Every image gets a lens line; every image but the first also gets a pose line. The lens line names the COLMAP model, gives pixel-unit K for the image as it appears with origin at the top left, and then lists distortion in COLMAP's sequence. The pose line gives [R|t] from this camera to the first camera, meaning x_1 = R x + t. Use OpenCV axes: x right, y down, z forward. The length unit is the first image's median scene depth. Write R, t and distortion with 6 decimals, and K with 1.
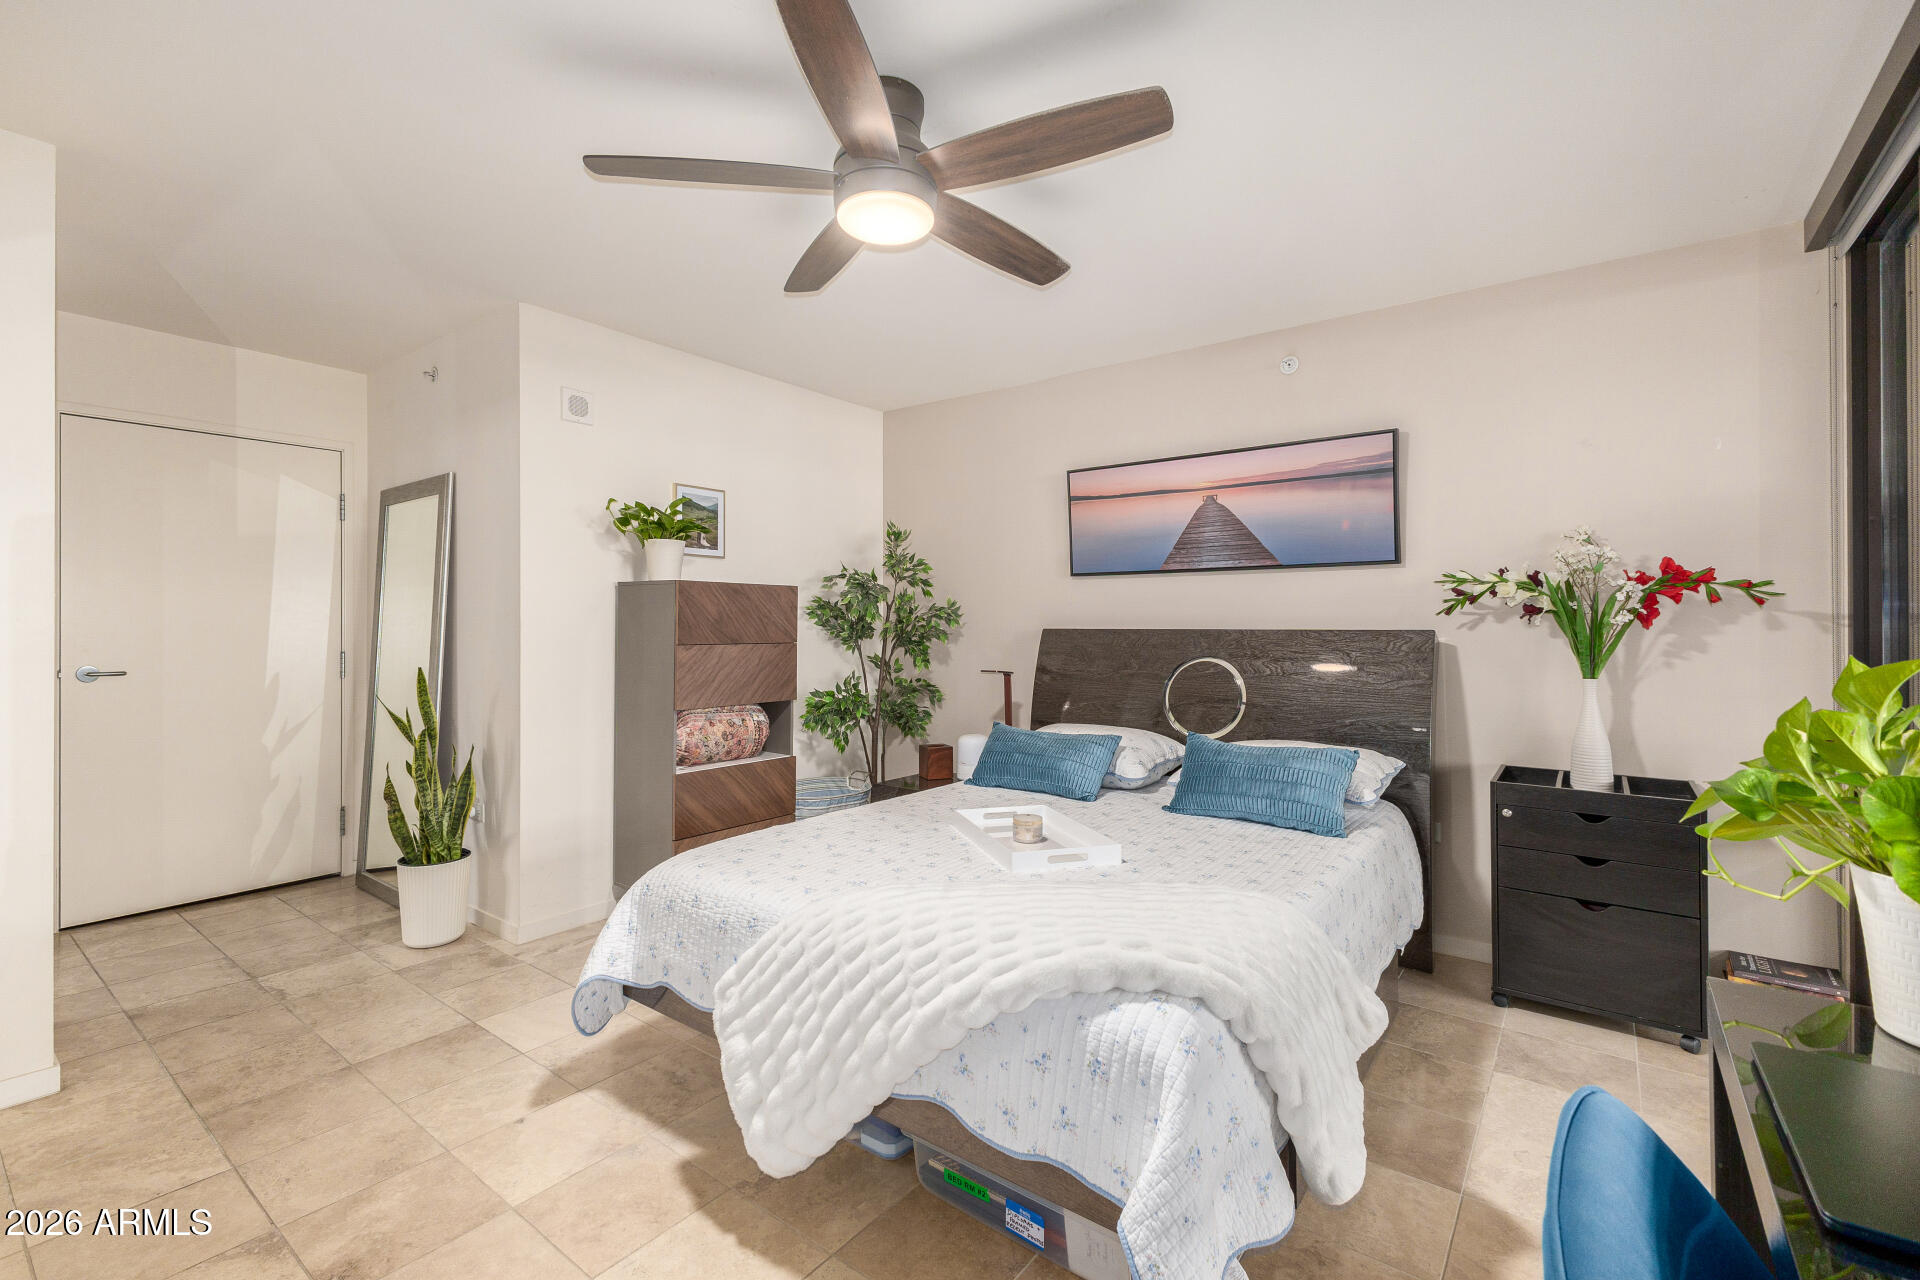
lens RADIAL K [[830.1, 0, 964.6], [0, 830.1, 631.6], [0, 0, 1]] dist [0.015456, -0.000113]
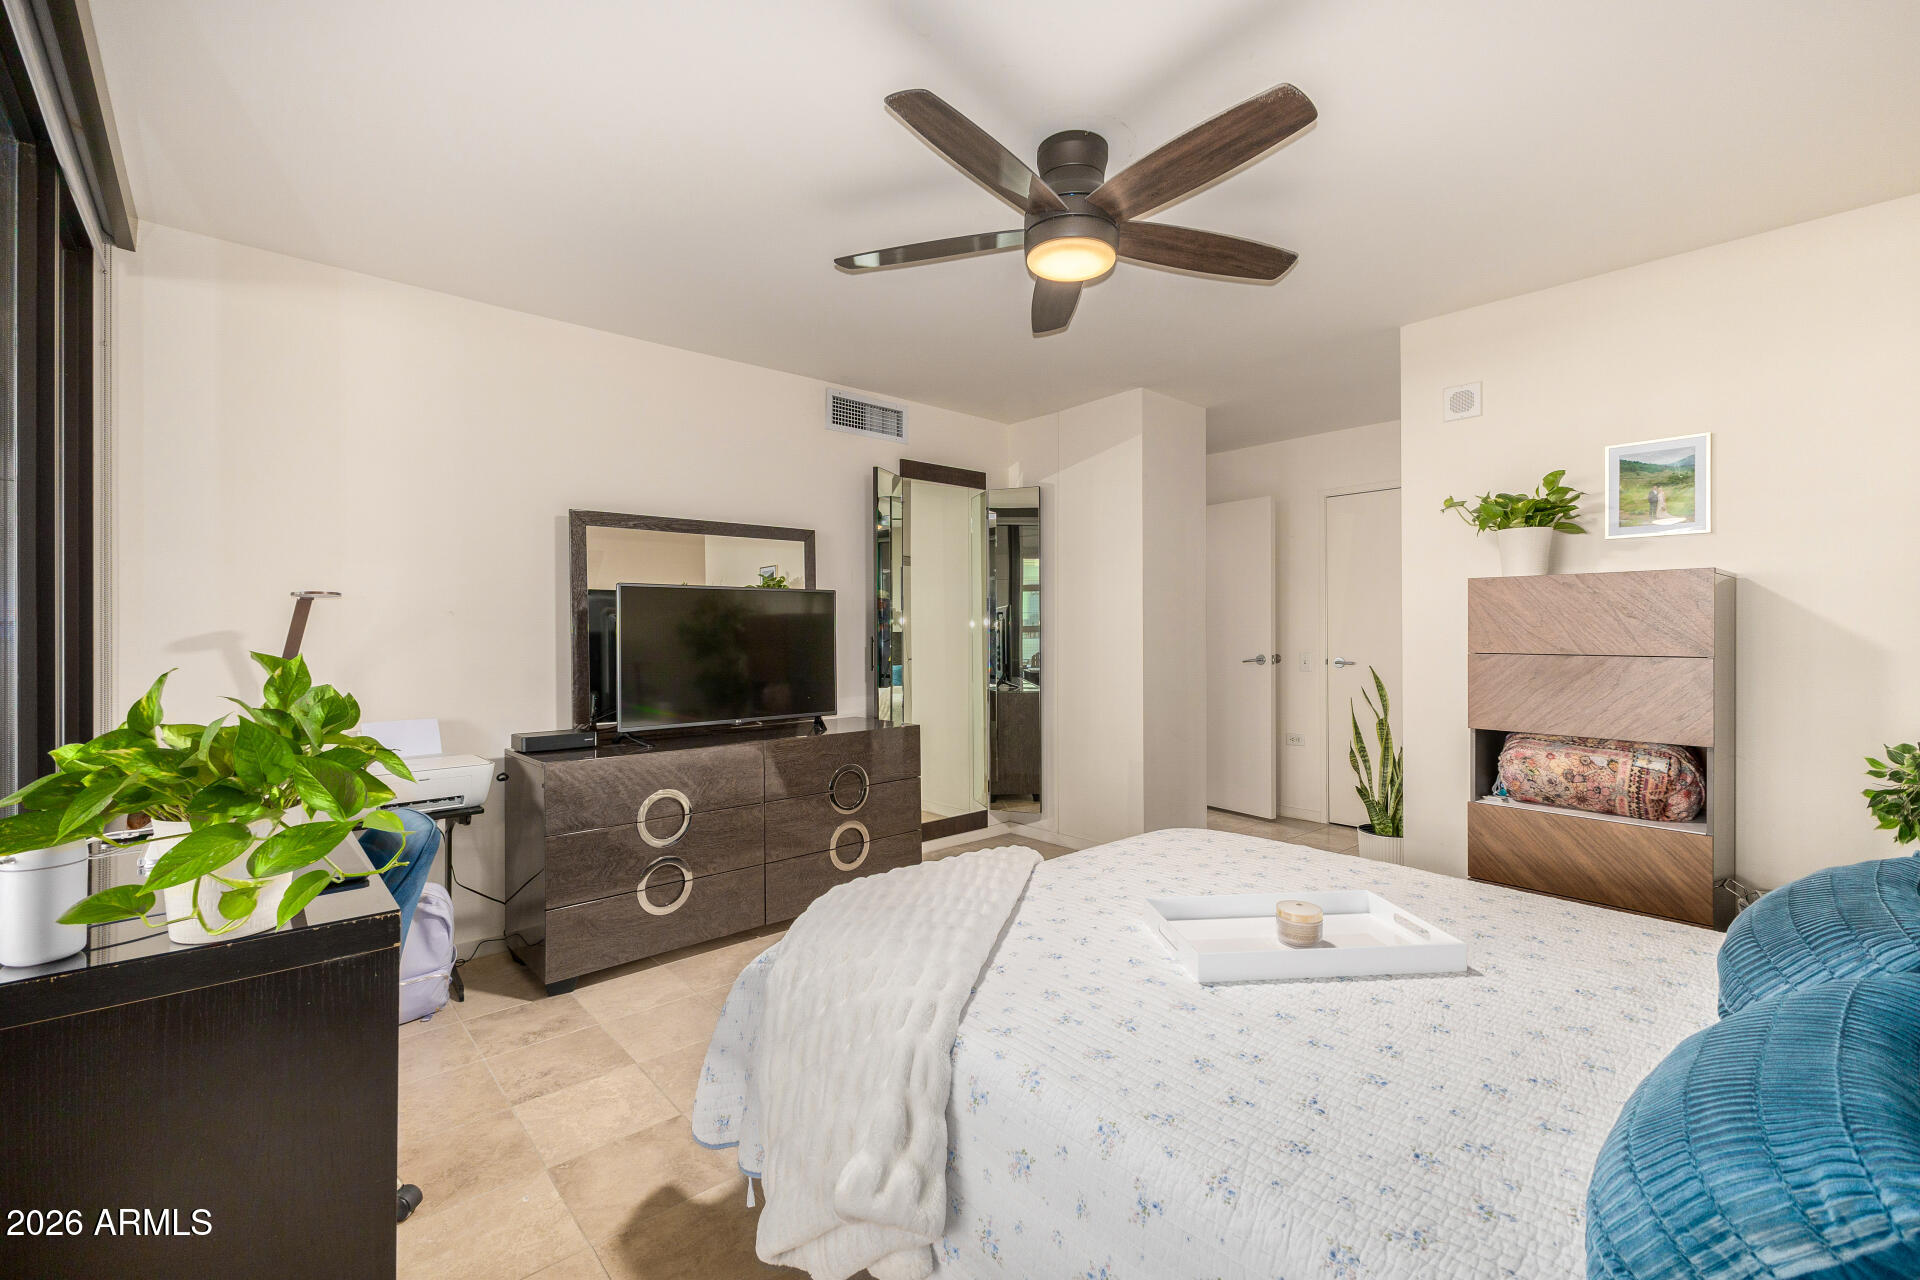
lens RADIAL K [[830.1, 0, 964.6], [0, 830.1, 631.6], [0, 0, 1]] dist [0.015456, -0.000113]
pose [[-0.193222, 0.007782, -0.981124, 0.591286], [-0.007753, 0.999925, 0.009458, -0.009713], [0.981124, 0.009434, -0.193147, 0.623496]]
